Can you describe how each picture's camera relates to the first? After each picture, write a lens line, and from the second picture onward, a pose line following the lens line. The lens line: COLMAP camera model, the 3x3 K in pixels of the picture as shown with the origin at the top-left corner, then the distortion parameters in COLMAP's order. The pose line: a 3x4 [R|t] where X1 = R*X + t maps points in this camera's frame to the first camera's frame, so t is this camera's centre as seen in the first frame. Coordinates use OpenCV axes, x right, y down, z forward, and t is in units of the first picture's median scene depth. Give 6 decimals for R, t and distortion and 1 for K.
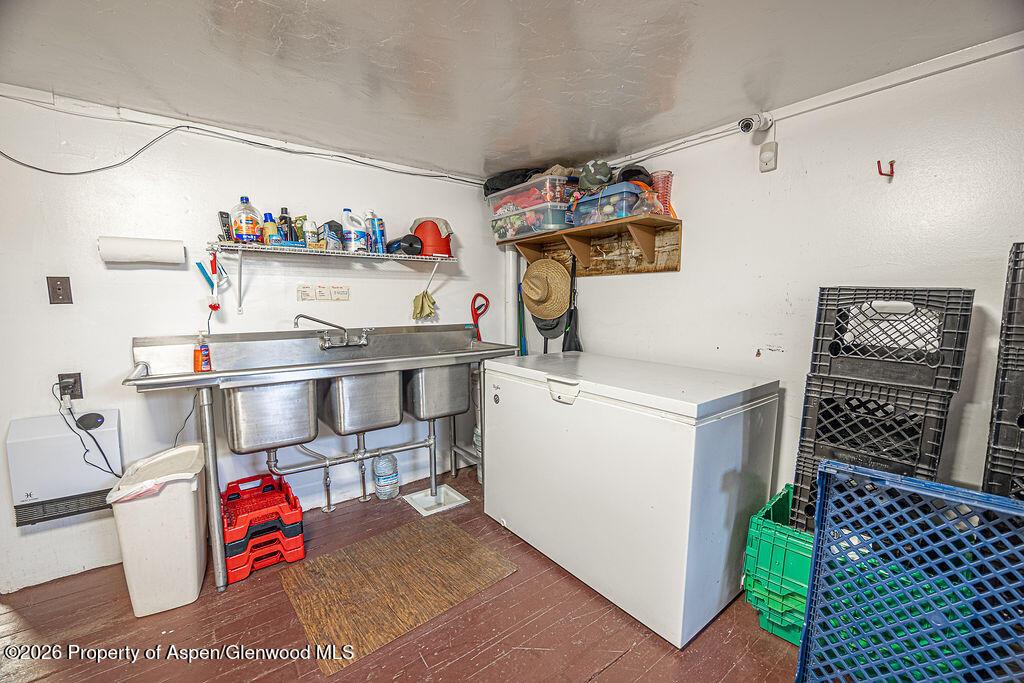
lens RADIAL K [[422.2, 0, 512.6], [0, 422.2, 344.6], [0, 0, 1]] dist [-0.013523, 0.001310]
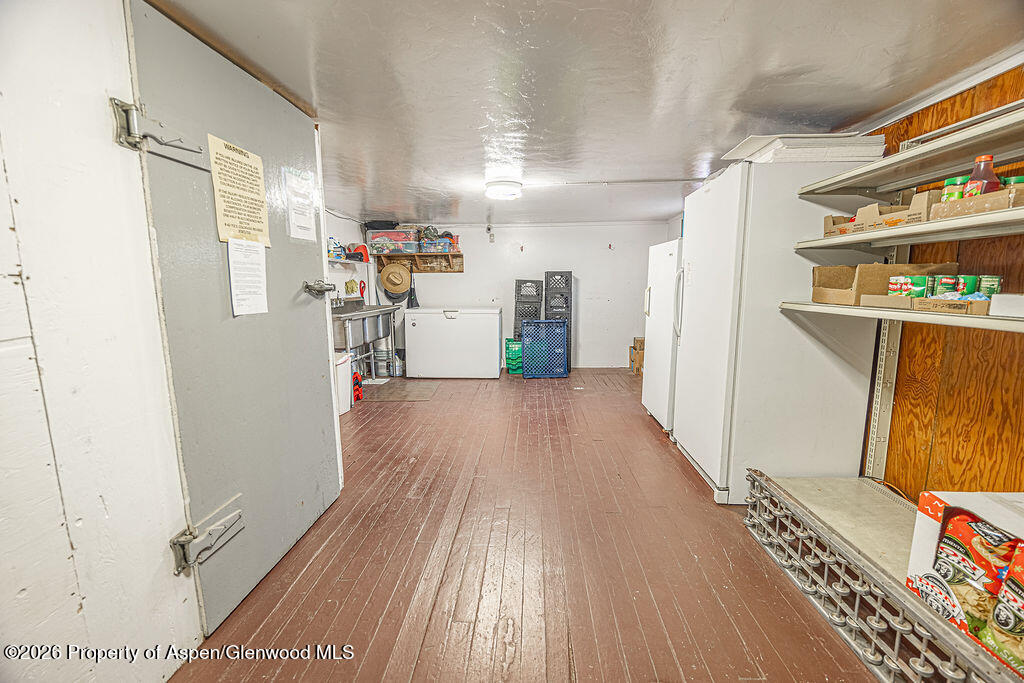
lens RADIAL K [[422.2, 0, 511.1], [0, 422.2, 343.4], [0, 0, 1]] dist [-0.013523, 0.001310]
pose [[0.653467, -0.107877, 0.749228, -1.400217], [0.083694, 0.994021, 0.070127, 0.104980], [-0.752313, 0.016881, 0.658589, -0.945945]]
